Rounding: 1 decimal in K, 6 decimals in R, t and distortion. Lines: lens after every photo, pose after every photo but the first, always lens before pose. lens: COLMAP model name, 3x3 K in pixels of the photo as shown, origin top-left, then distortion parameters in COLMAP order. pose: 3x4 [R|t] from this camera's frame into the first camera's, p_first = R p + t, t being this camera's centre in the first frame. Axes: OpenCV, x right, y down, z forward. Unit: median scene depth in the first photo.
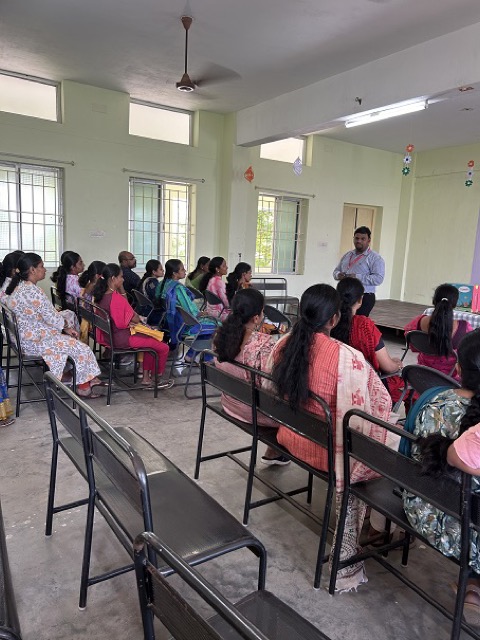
lens RADIAL K [[477.5, 0, 237.3], [0, 477.5, 318.1], [0, 0, 1]] dist [0.014487, -0.021078]
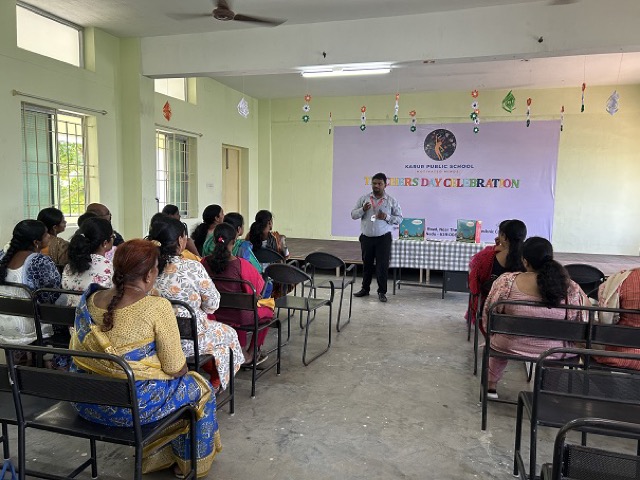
lens RADIAL K [[477.5, 0, 319.9], [0, 477.5, 236.0], [0, 0, 1]] dist [0.014487, -0.021078]
pose [[0.775217, -0.088007, 0.625534, -0.374686], [0.109156, 0.994014, 0.004574, -0.044890], [-0.622192, 0.064735, 0.780183, 0.157595]]
